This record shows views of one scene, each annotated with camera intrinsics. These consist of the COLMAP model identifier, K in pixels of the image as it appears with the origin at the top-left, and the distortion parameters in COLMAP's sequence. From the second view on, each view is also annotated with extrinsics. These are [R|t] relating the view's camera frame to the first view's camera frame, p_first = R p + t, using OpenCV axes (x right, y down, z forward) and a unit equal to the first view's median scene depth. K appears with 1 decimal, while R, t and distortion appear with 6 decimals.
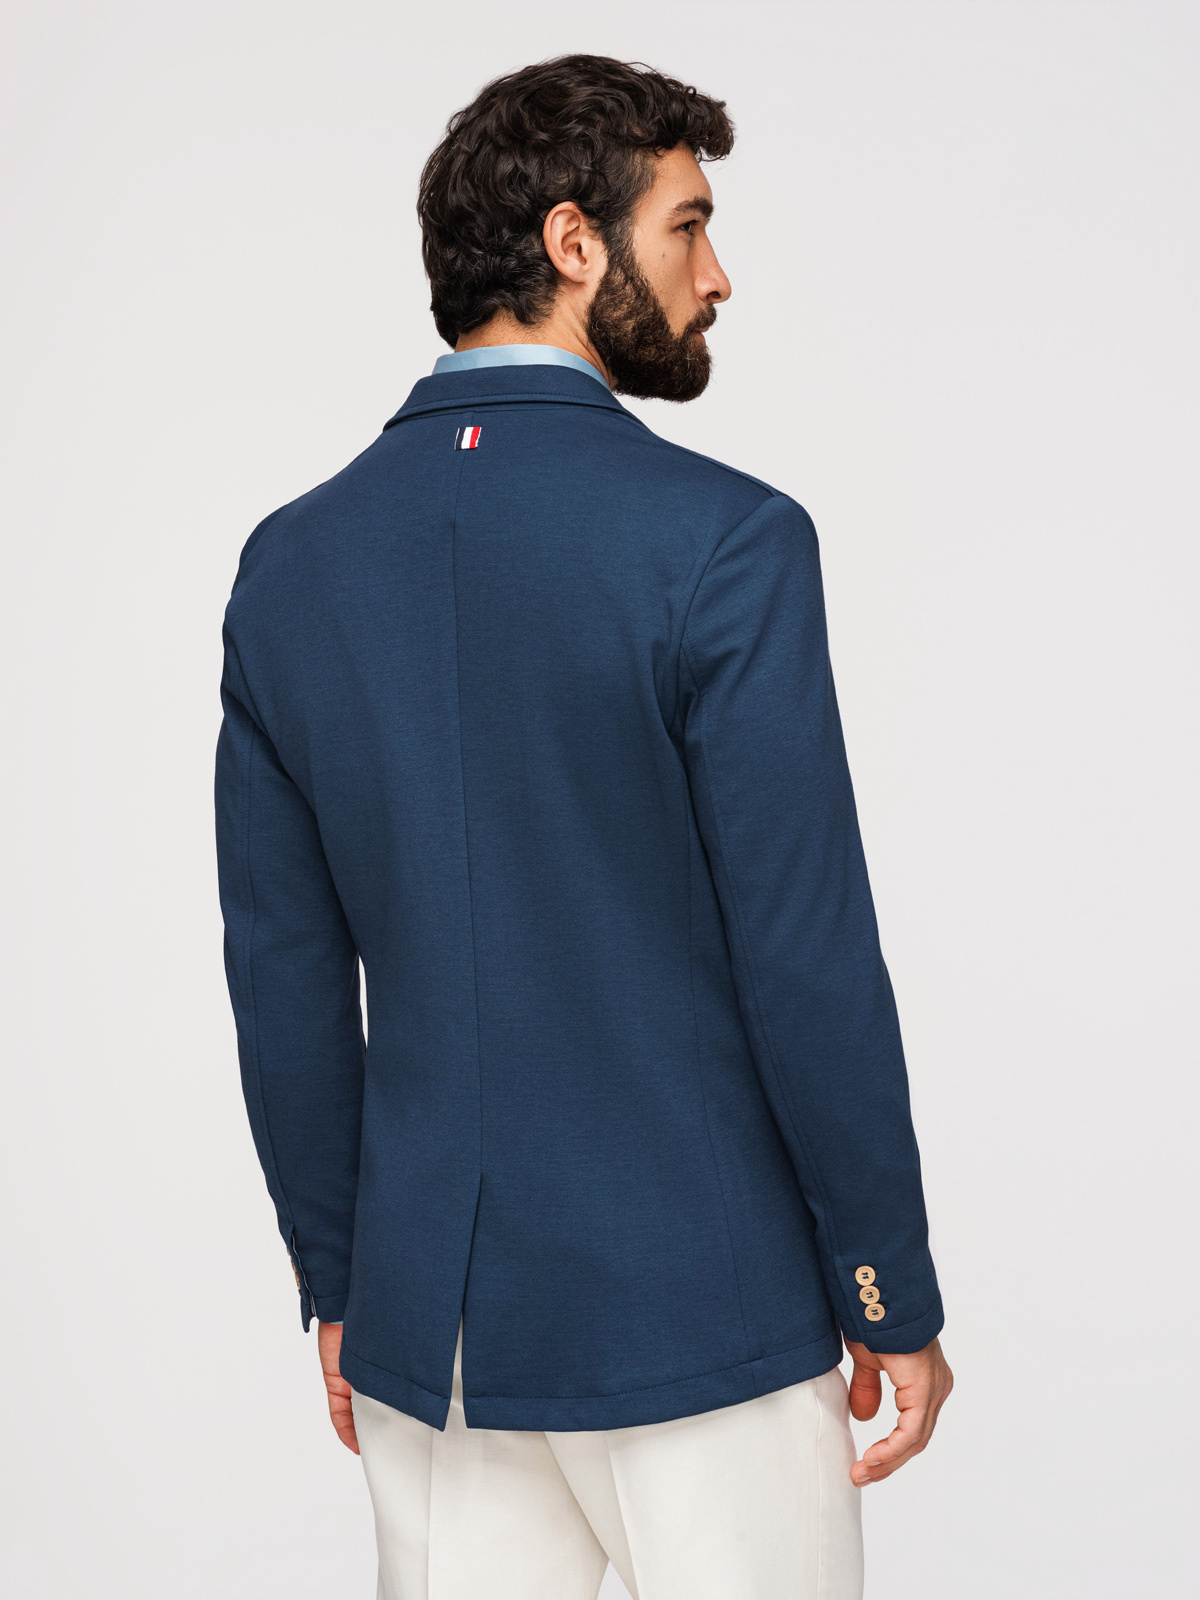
lens RADIAL K [[5128.0, 0, 600.0], [0, 5128.0, 800.0], [0, 0, 1]] dist [0.802756, -0.963894]
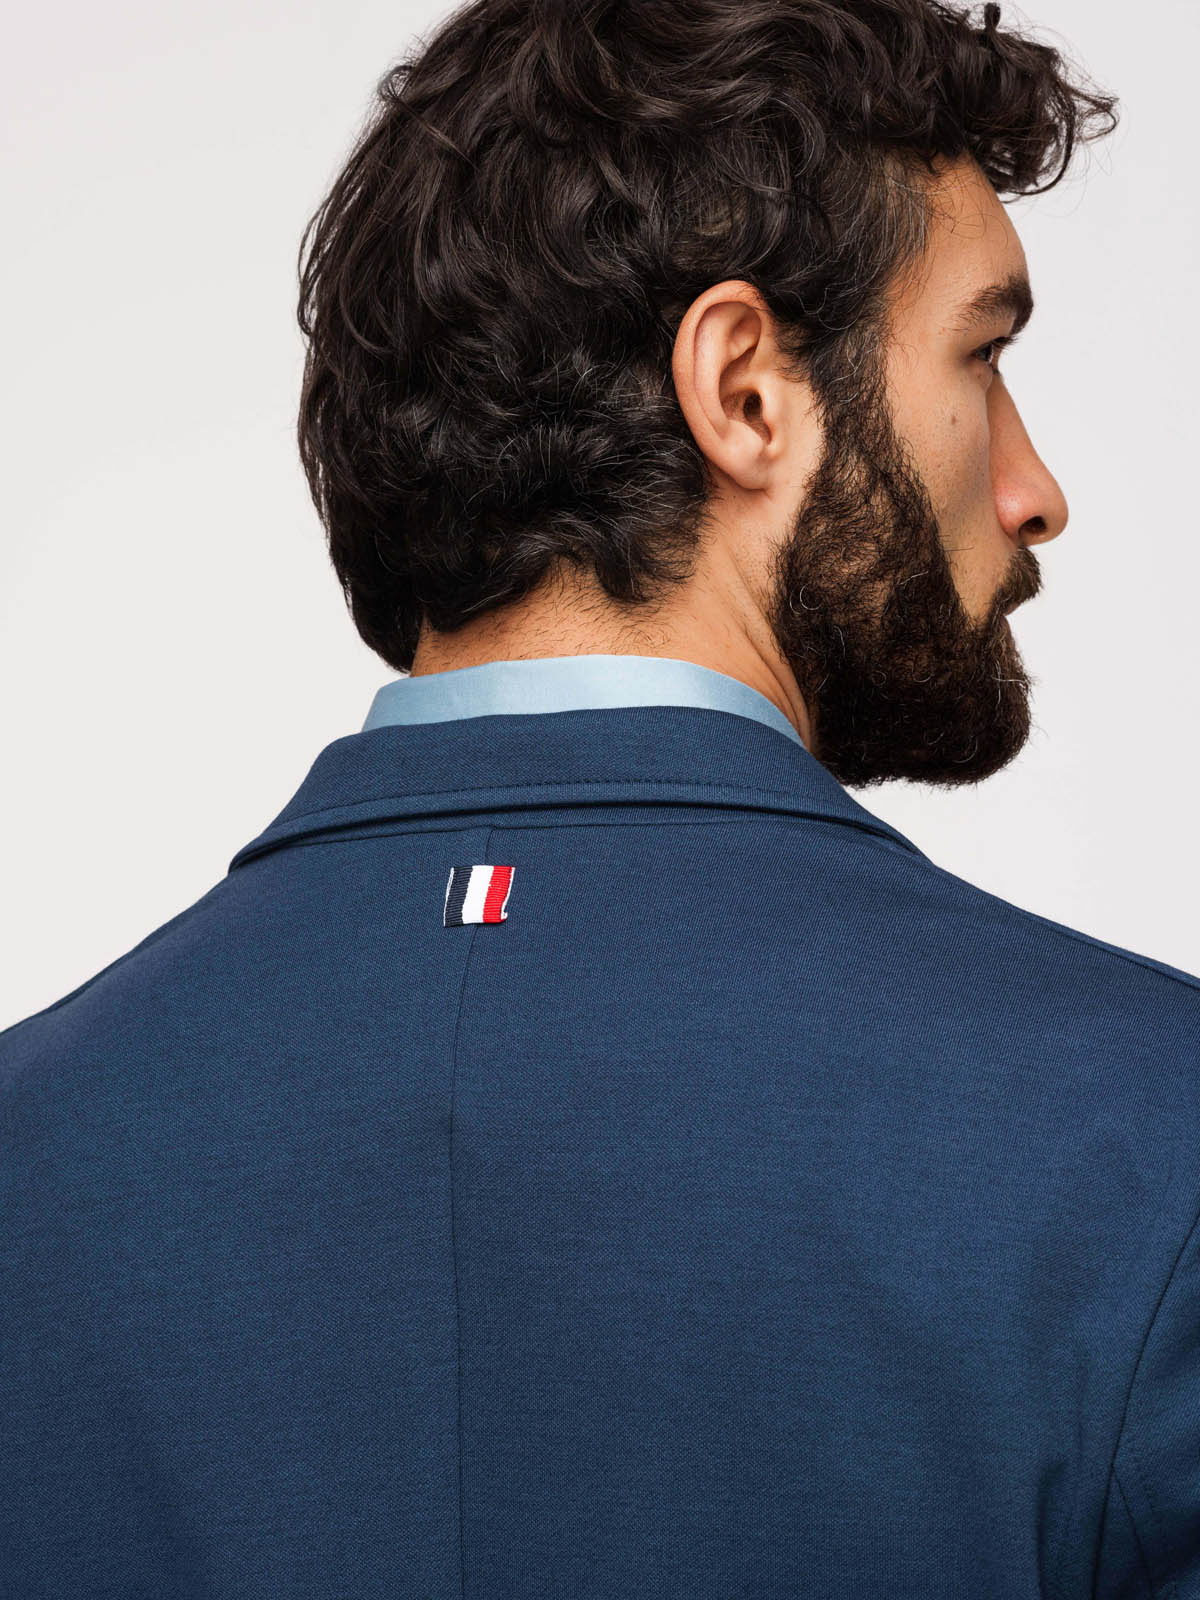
lens RADIAL K [[5128.0, 0, 600.0], [0, 5128.0, 800.0], [0, 0, 1]] dist [0.802756, -0.963894]
pose [[0.997754, -0.025454, 0.061966, -0.040097], [0.028808, 0.998134, -0.053841, -0.056517], [-0.060480, 0.055505, 0.996625, 0.617474]]
